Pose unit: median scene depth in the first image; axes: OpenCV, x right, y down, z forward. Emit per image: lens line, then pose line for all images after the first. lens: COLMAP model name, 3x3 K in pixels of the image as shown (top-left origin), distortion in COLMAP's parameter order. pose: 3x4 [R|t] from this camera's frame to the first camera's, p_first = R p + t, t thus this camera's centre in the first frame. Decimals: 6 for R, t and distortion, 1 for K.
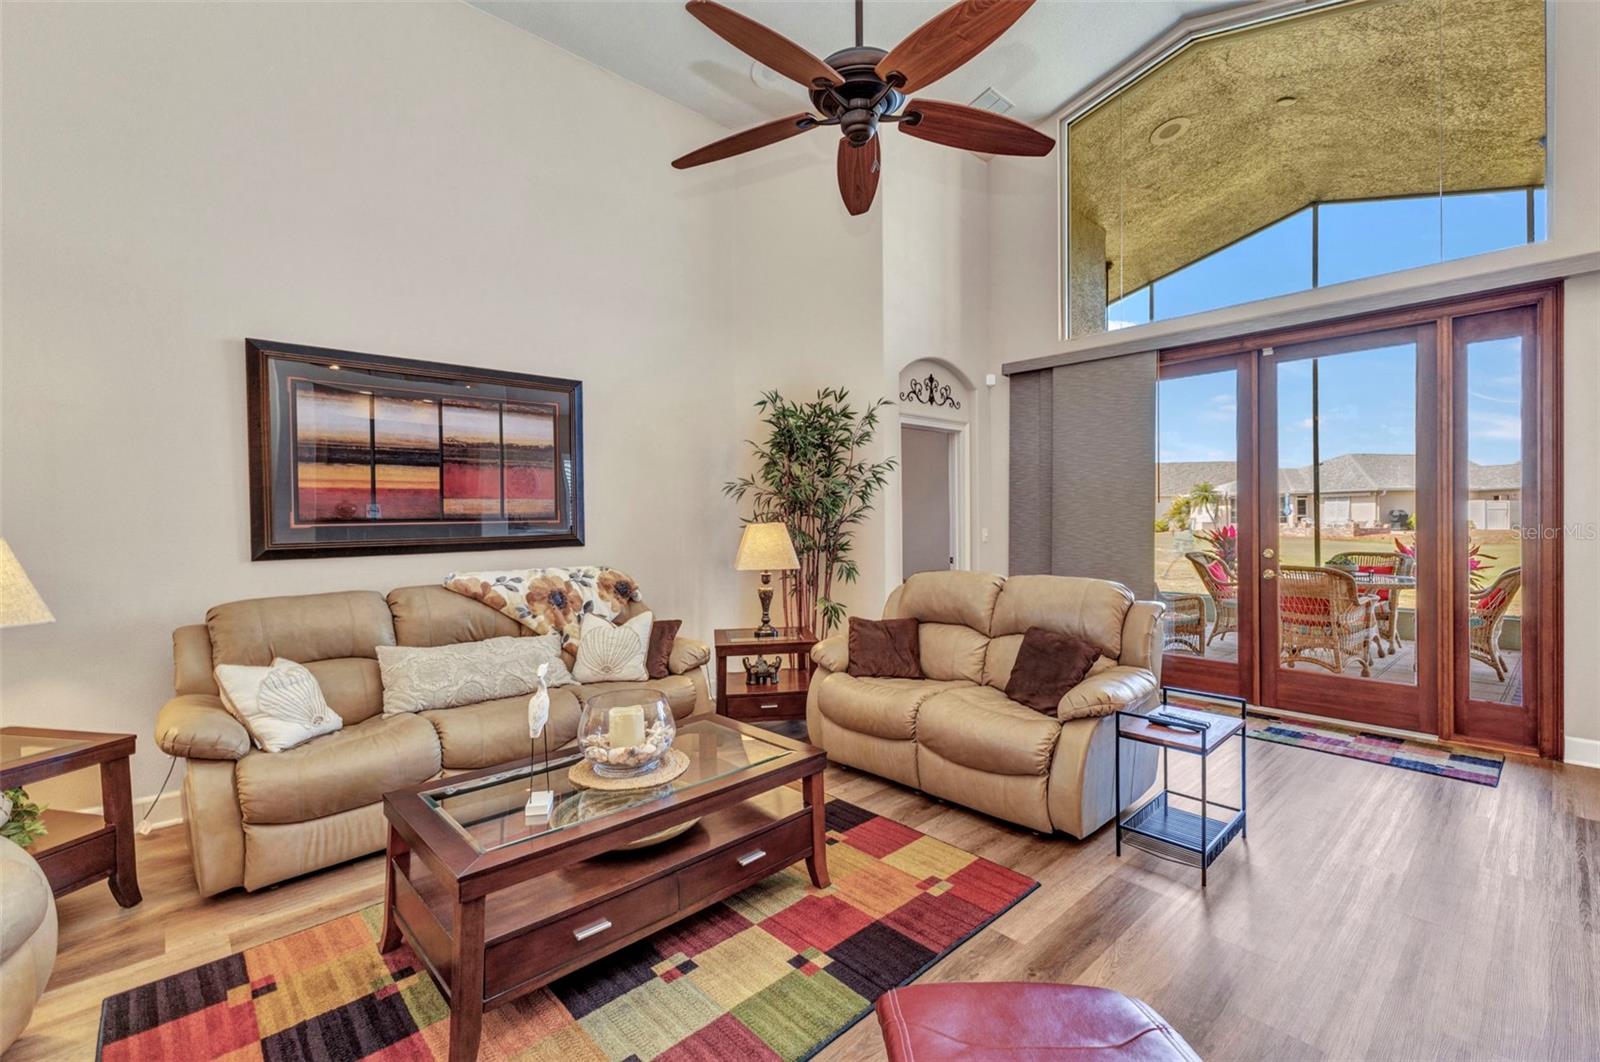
lens RADIAL K [[699.1, 0, 805.0], [0, 699.1, 525.5], [0, 0, 1]] dist [0.012529, -0.001209]
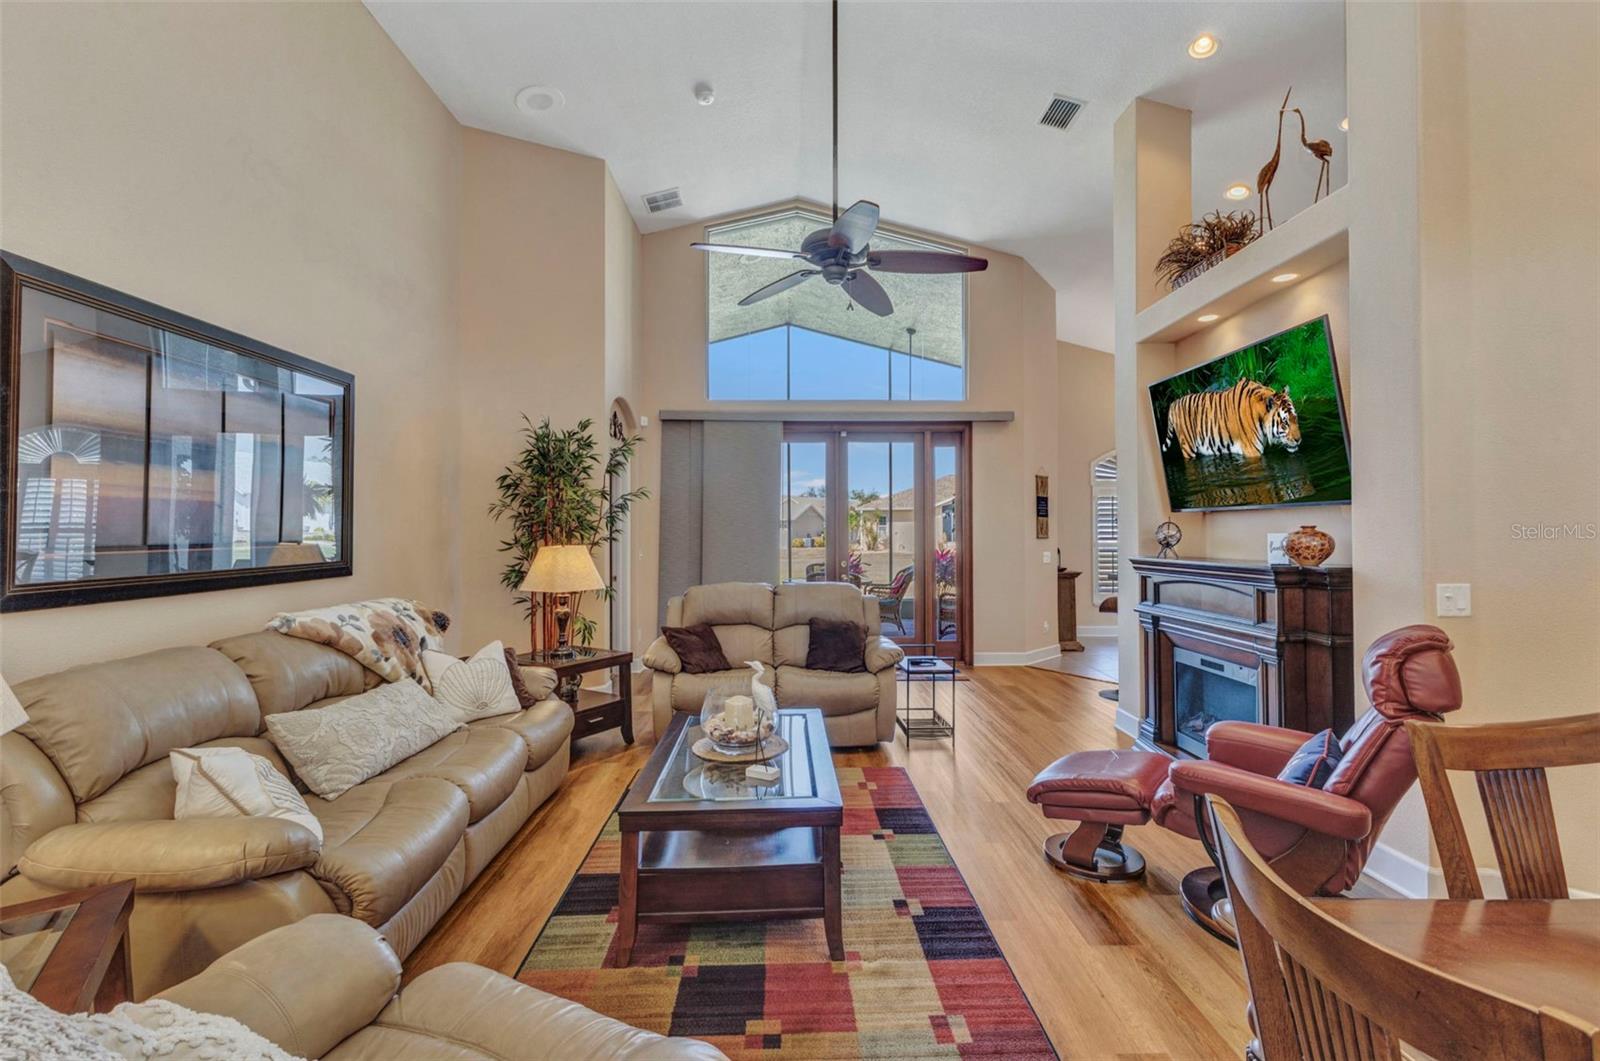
lens RADIAL K [[699.1, 0, 827.3], [0, 699.1, 514.0], [0, 0, 1]] dist [0.012529, -0.001209]
pose [[0.643346, 0.029094, 0.765023, -0.664383], [0.007805, 0.998976, -0.044555, -0.002005], [-0.765536, 0.034636, 0.642460, 0.051341]]
